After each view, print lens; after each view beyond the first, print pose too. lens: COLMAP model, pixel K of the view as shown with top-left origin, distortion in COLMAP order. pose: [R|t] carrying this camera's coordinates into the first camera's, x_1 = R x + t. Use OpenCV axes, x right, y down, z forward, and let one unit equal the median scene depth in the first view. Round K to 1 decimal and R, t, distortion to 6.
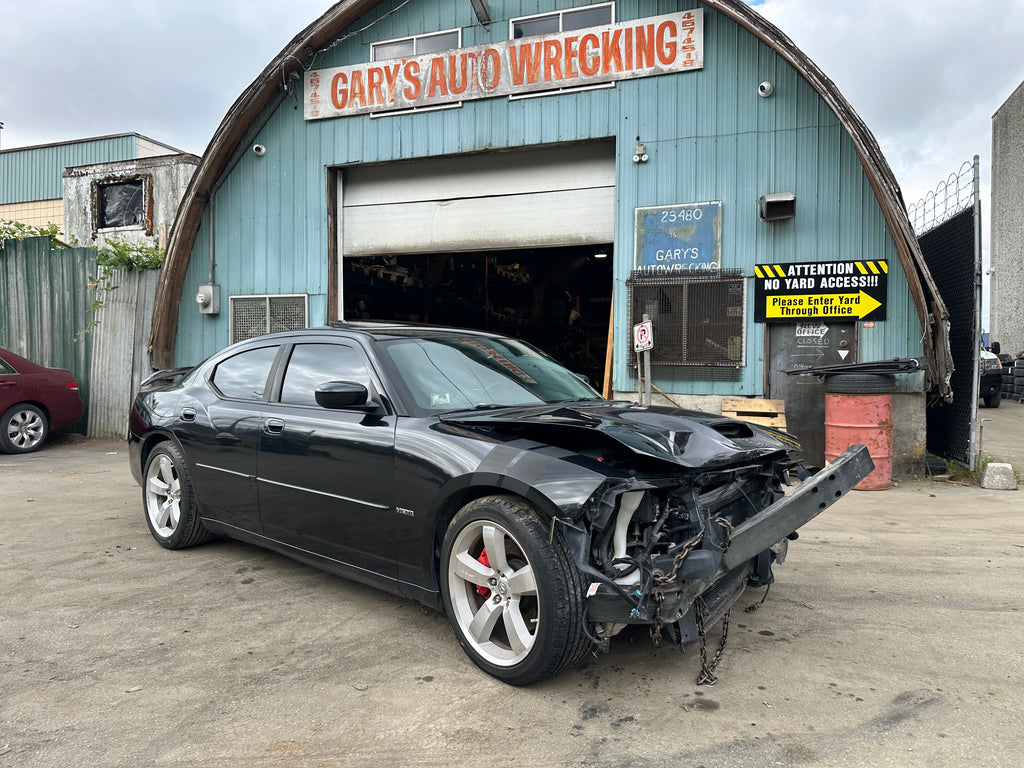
lens RADIAL K [[708.2, 0, 514.7], [0, 708.2, 379.1], [0, 0, 1]] dist [0.124669, -0.232658]
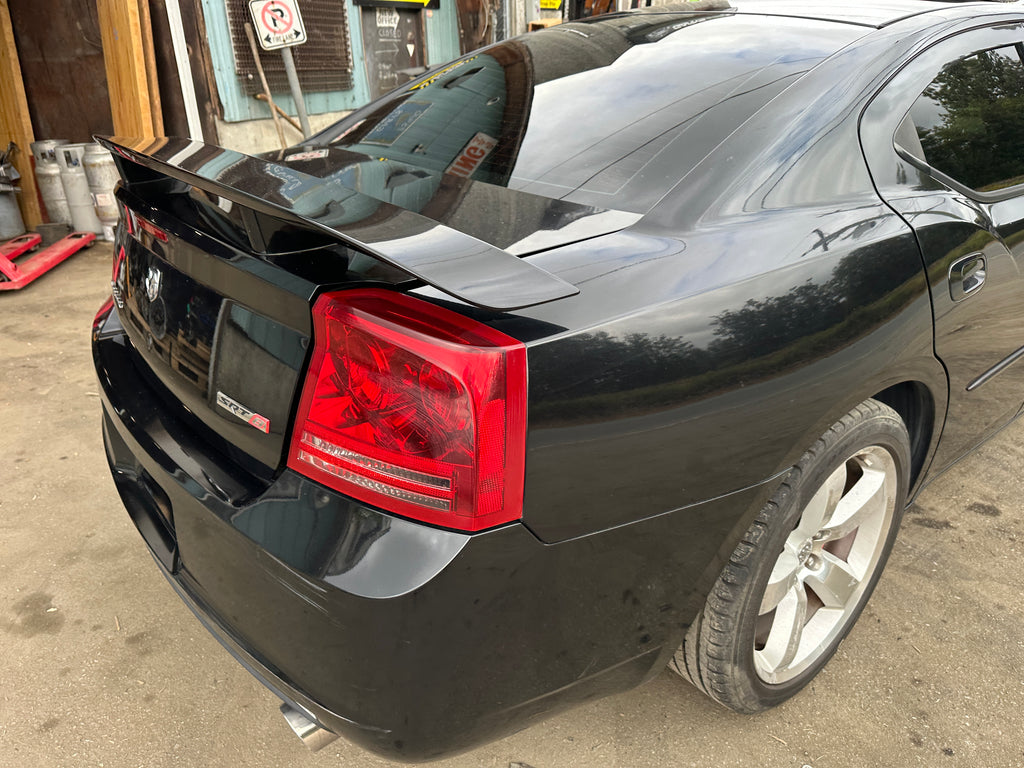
lens RADIAL K [[730.6, 0, 518.0], [0, 730.6, 382.0], [0, 0, 1]] dist [0.007177, -0.017413]
pose [[0.159401, -0.419297, 0.893746, -0.495502], [0.039380, 0.907301, 0.418633, -0.034513], [-0.986428, -0.031535, 0.161137, 0.702270]]
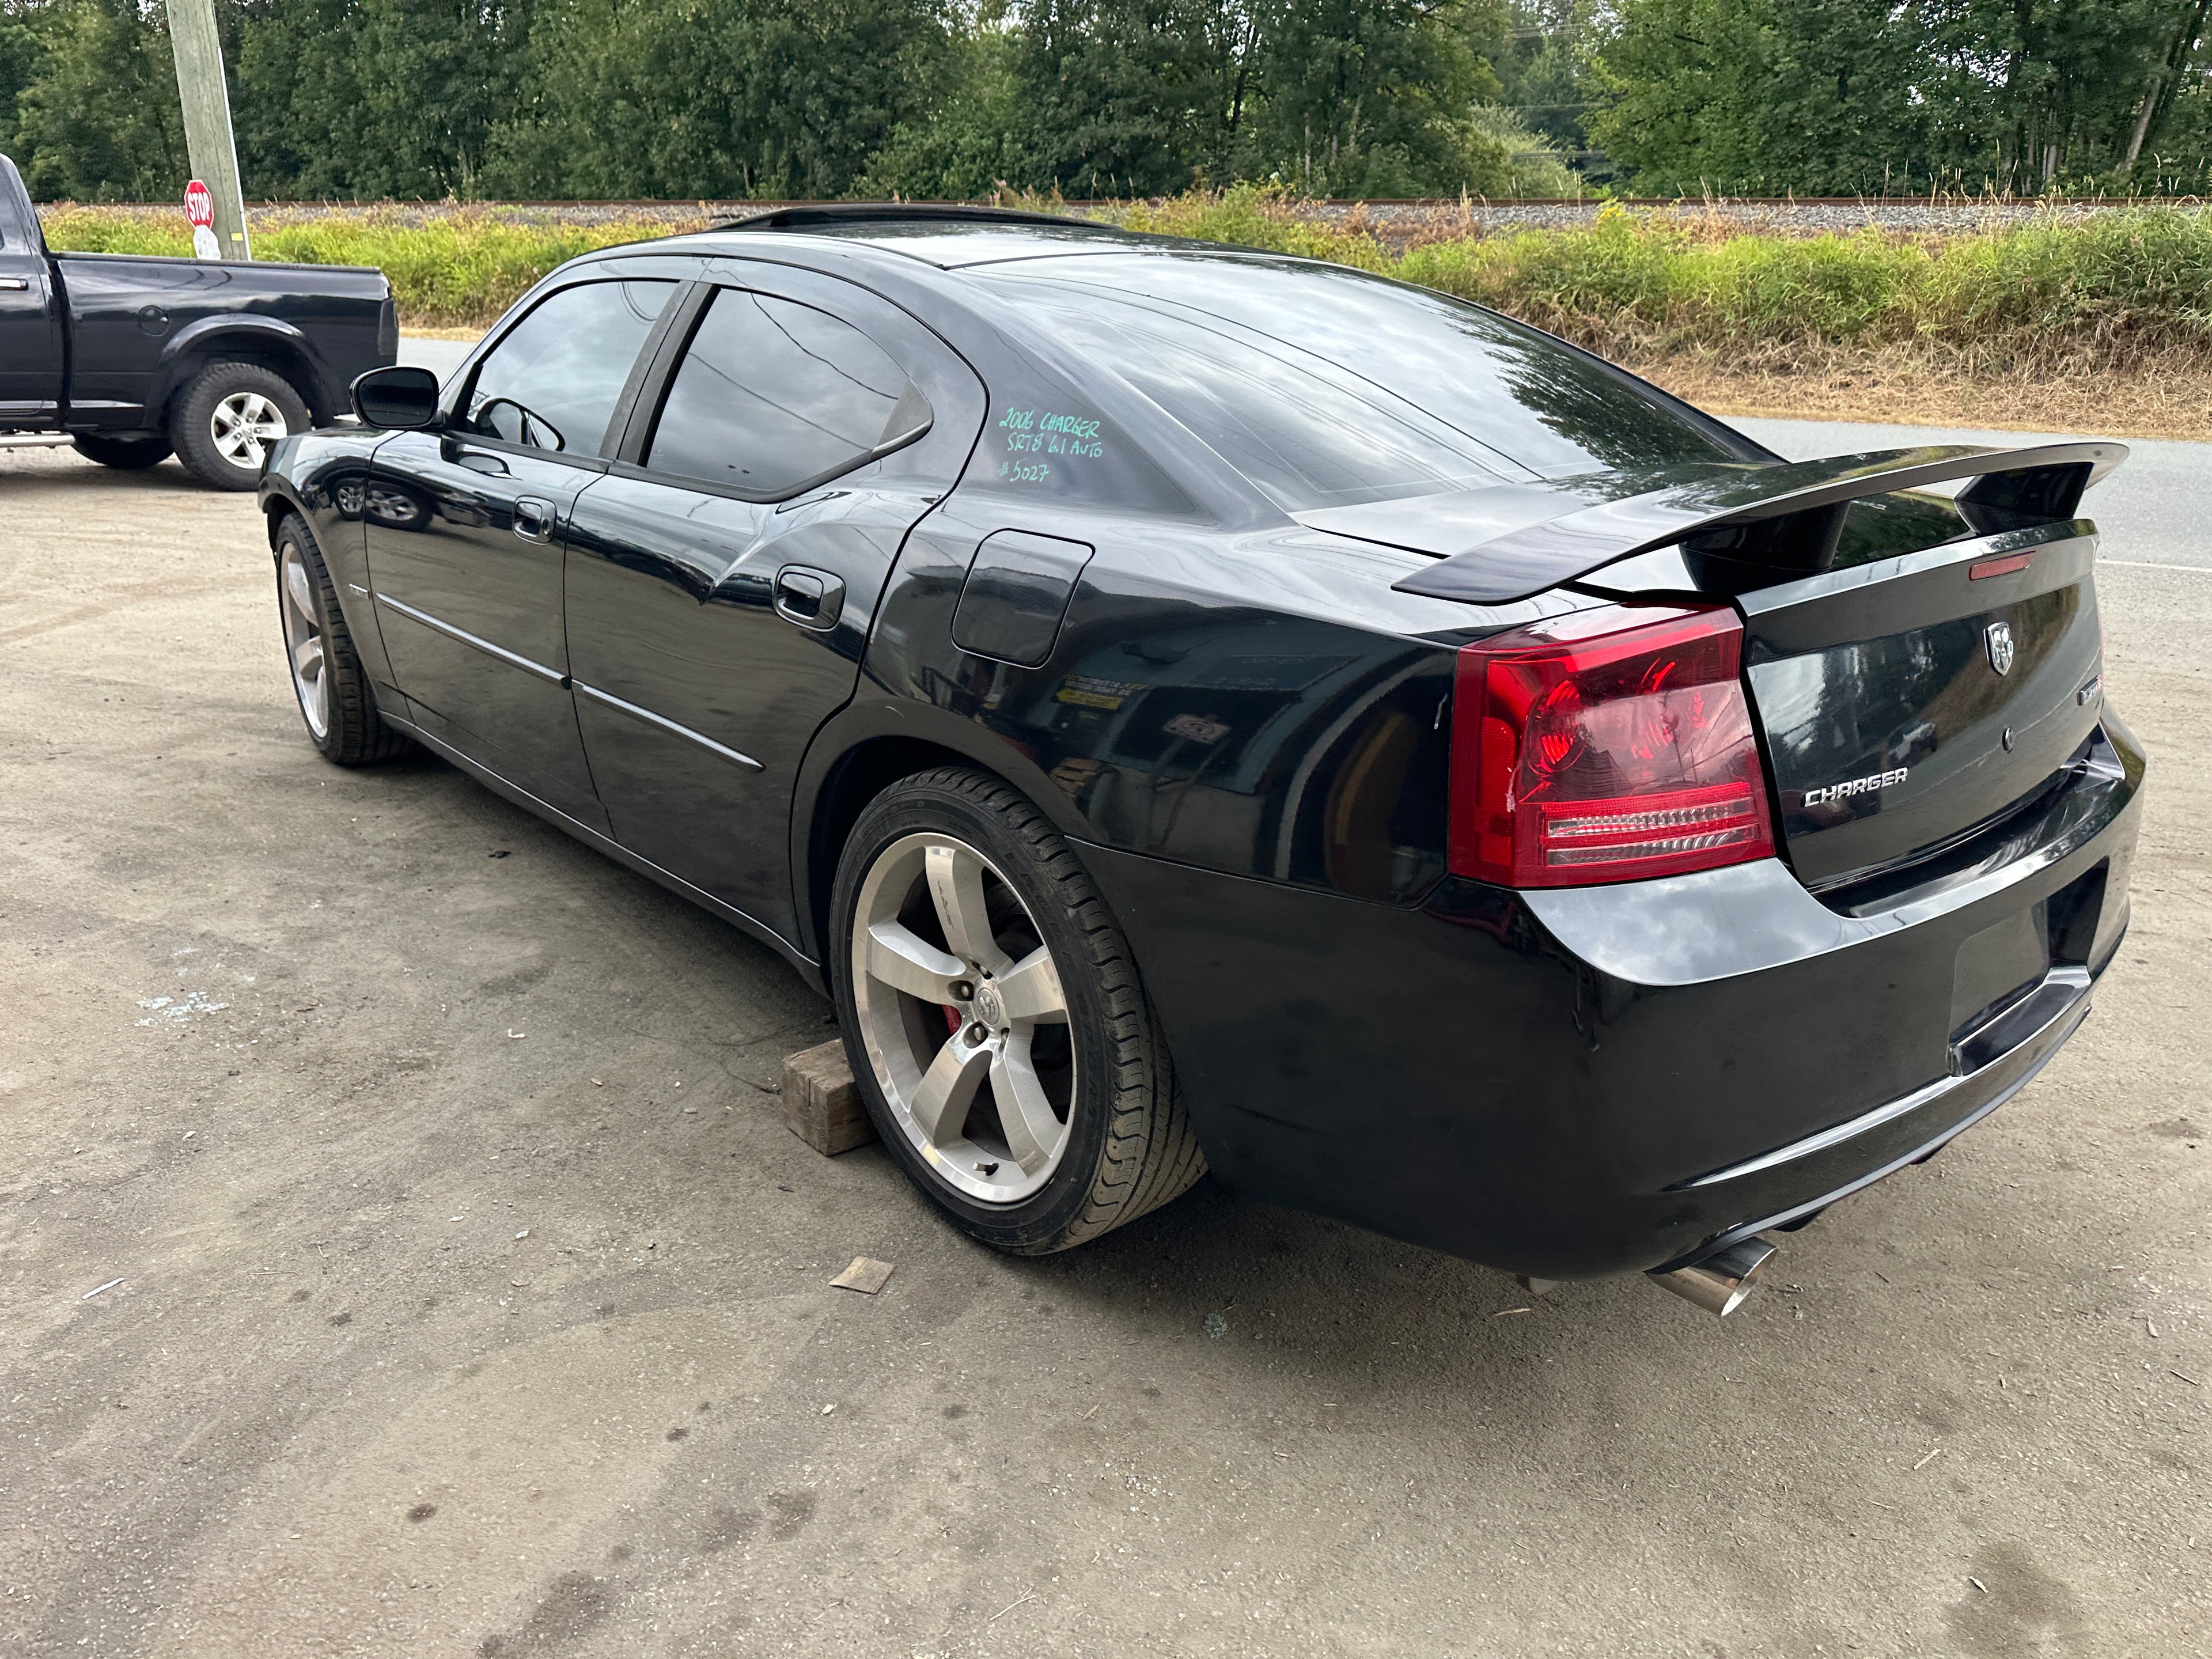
lens RADIAL K [[1563.6, 0, 1108.1], [0, 1563.6, 826.9], [0, 0, 1]] dist [0.009694, -0.013769]
pose [[-0.992680, -0.058443, 0.105690, -0.208398], [-0.017295, 0.934889, 0.354518, -0.046420], [-0.119527, 0.350095, -0.929057, 1.104693]]
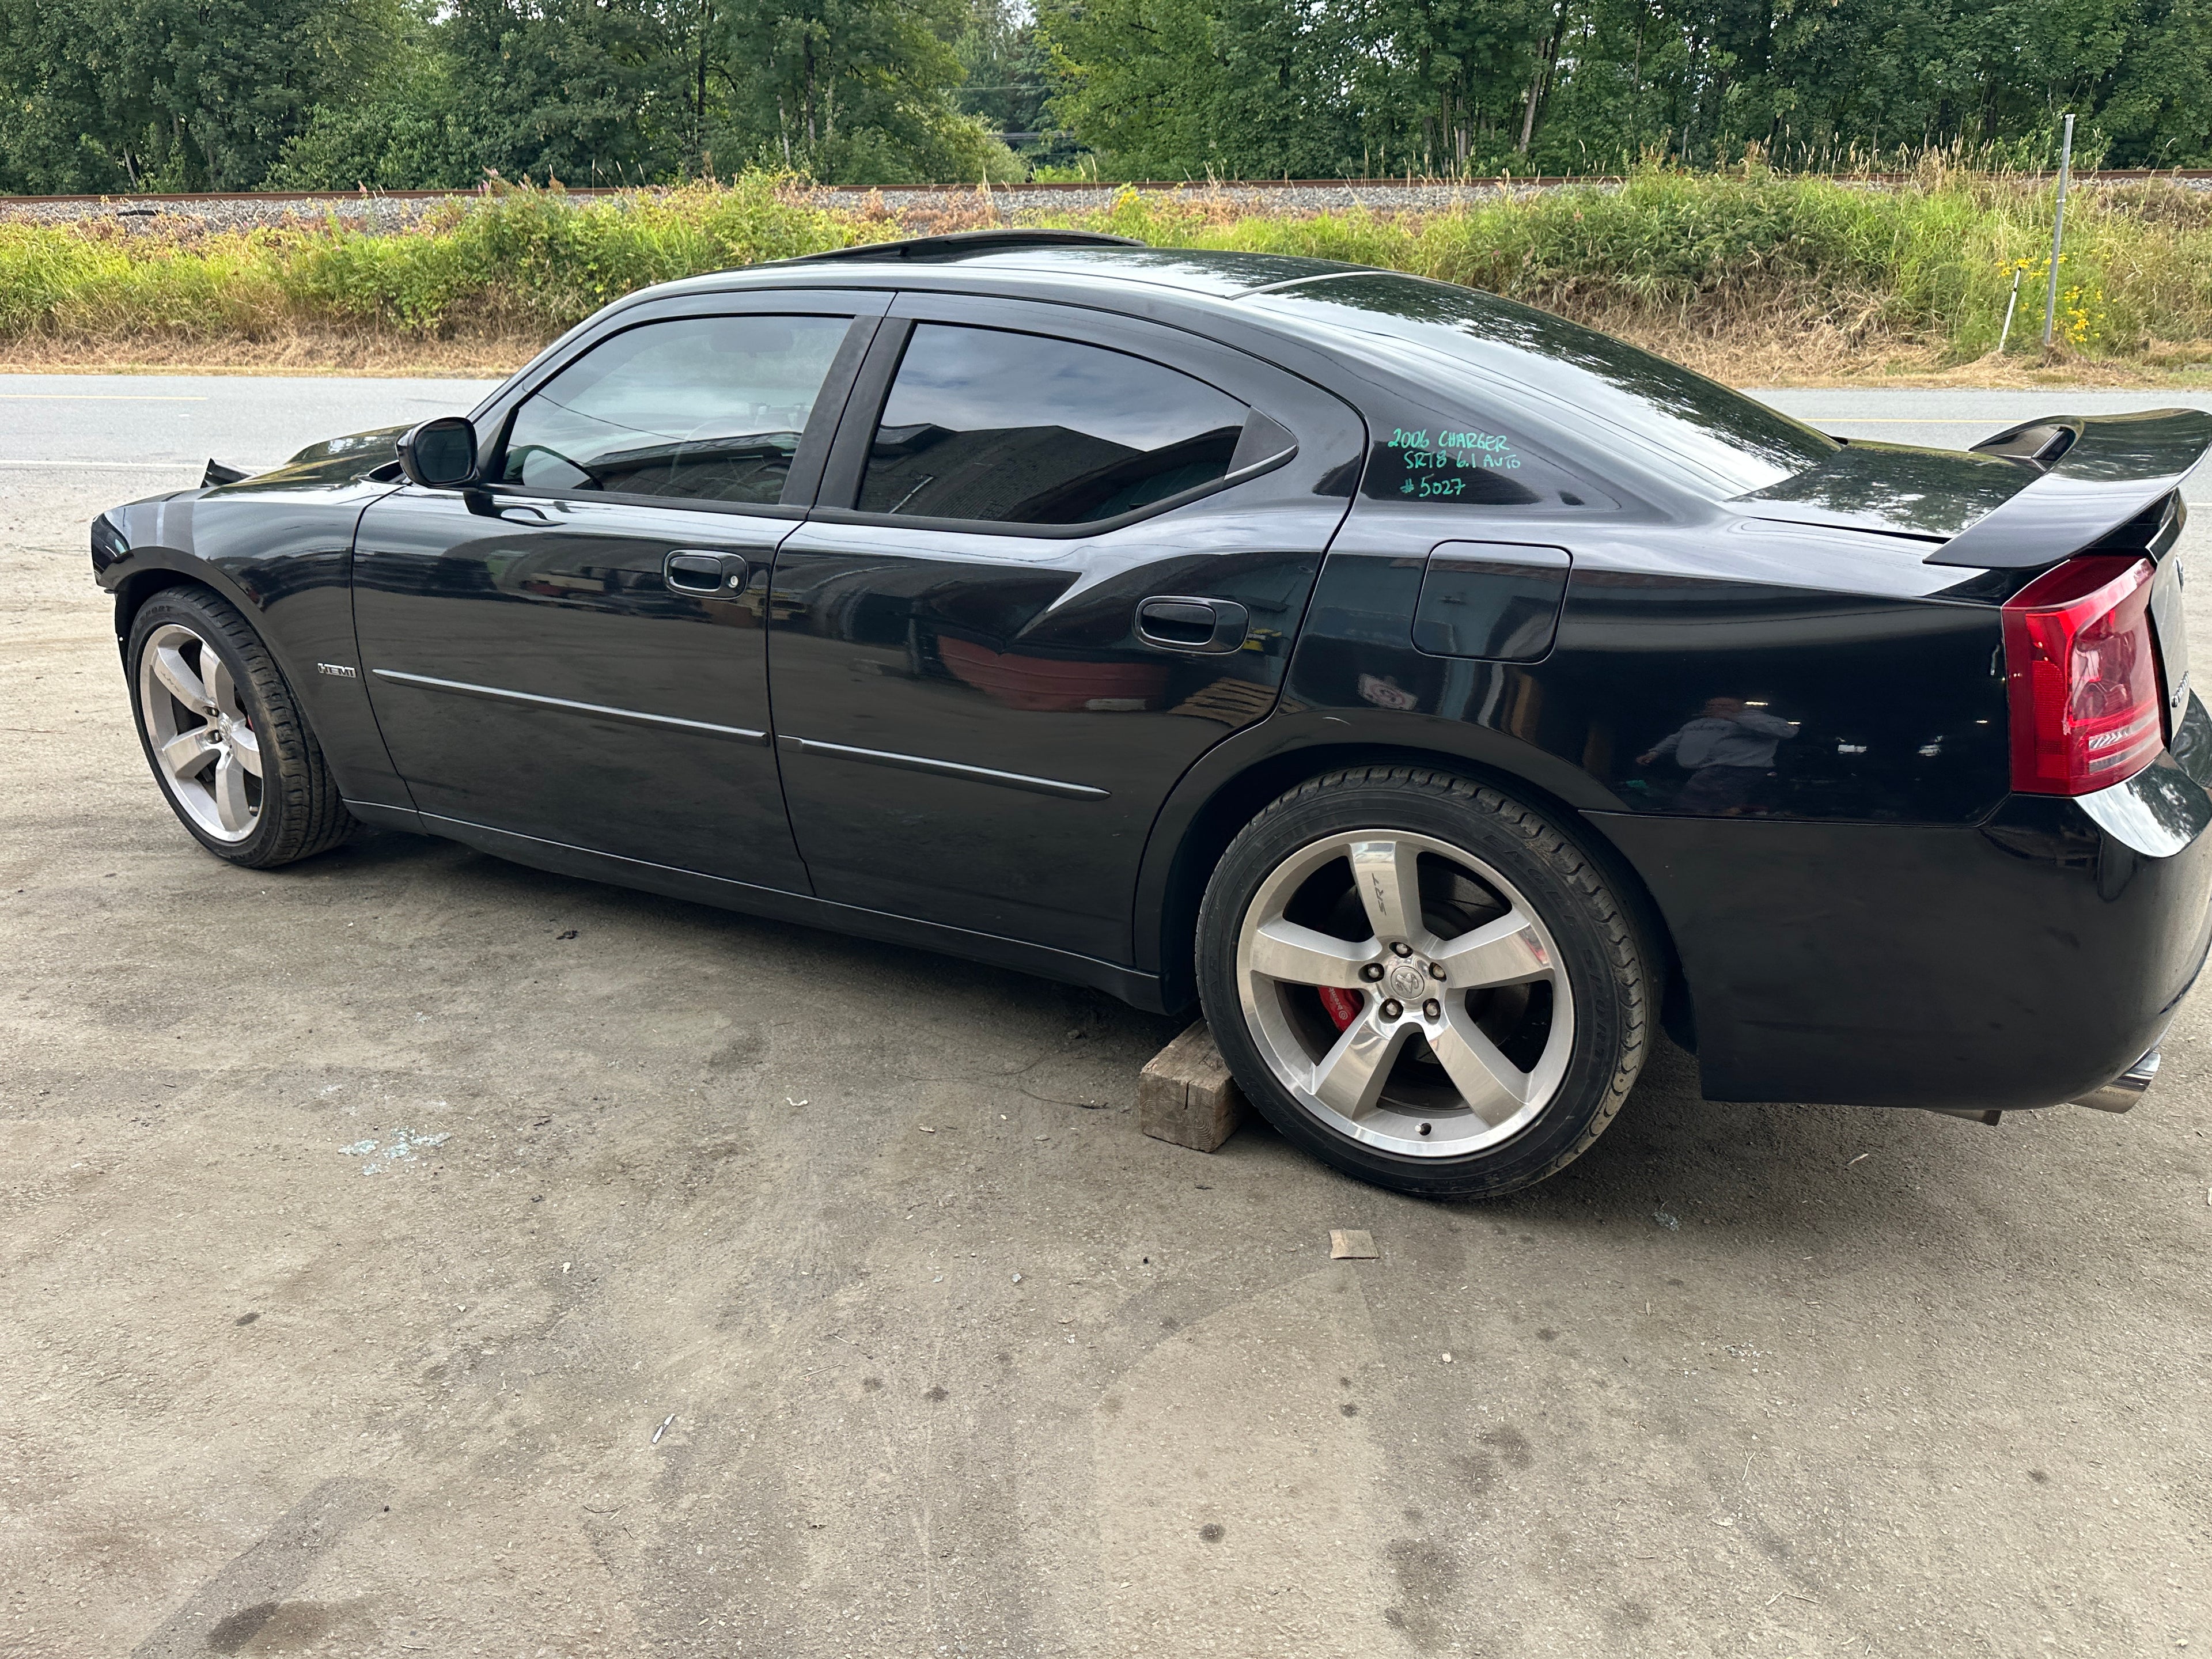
lens RADIAL K [[1569.2, 0, 1108.7], [0, 1569.2, 854.1], [0, 0, 1]] dist [-0.003417, -0.002688]
pose [[-0.976617, 0.079221, -0.199860, -0.024086], [-0.001470, 0.927149, 0.374689, -0.054658], [0.214983, 0.366222, -0.905353, 1.113616]]
